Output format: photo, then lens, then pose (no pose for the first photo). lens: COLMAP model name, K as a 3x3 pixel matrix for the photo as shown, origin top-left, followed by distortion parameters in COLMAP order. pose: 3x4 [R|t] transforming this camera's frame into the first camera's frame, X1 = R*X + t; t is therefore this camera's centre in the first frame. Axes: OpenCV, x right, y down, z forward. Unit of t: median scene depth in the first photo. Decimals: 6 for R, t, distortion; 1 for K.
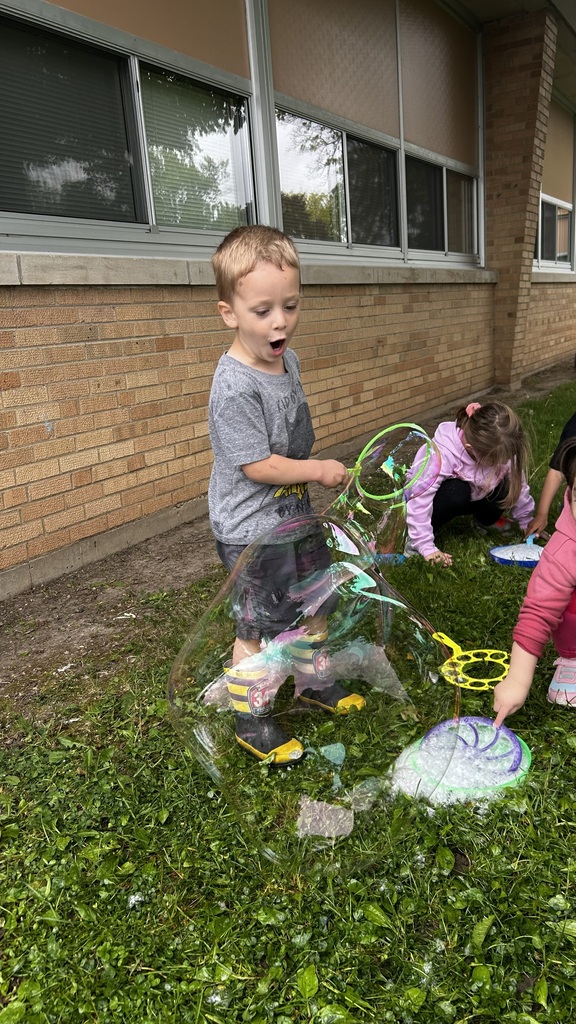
lens RADIAL K [[759.7, 0, 286.6], [0, 759.7, 514.6], [0, 0, 1]] dist [0.011827, -0.012340]
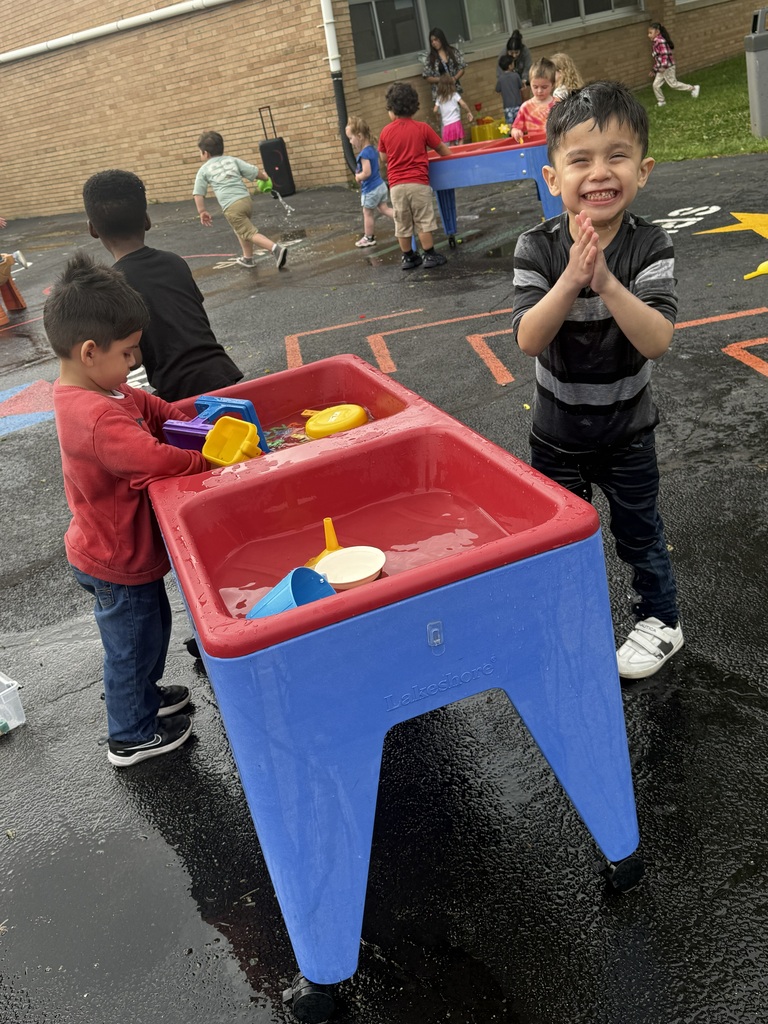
lens RADIAL K [[1020.9, 0, 384.3], [0, 1020.9, 511.6], [0, 0, 1]] dist [-0.020656, 0.000000]
pose [[0.973426, -0.029632, -0.227076, 0.643268], [0.072655, 0.980325, 0.183531, 1.253408], [0.217170, -0.195152, 0.956427, -5.967933]]
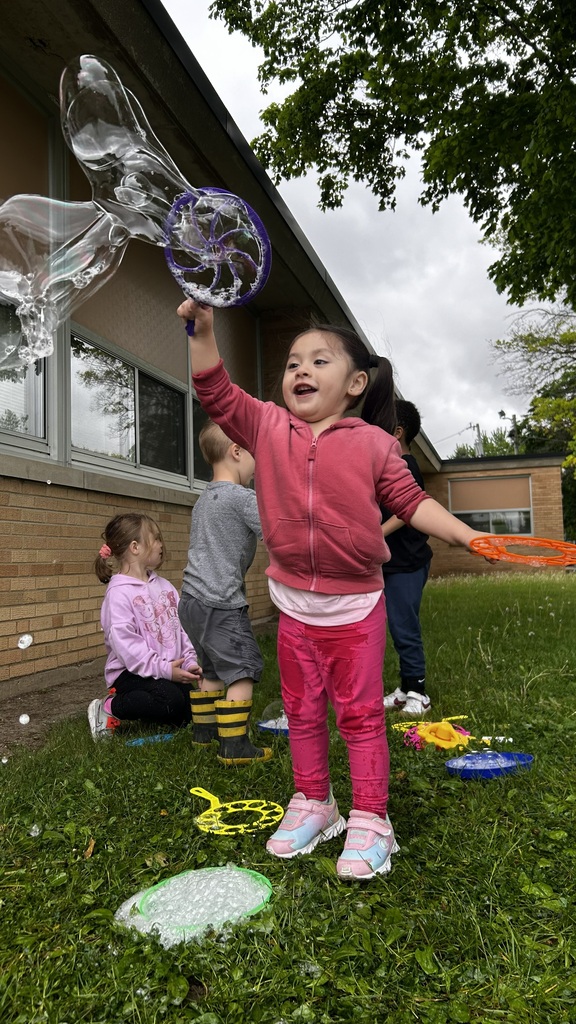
lens RADIAL K [[759.7, 0, 288.2], [0, 759.7, 510.3], [0, 0, 1]] dist [0.011827, -0.012340]
pose [[0.963568, 0.072547, 0.257436, 0.045610], [0.017568, 0.943265, -0.331575, 0.154389], [-0.266885, 0.324017, 0.907626, 0.013256]]
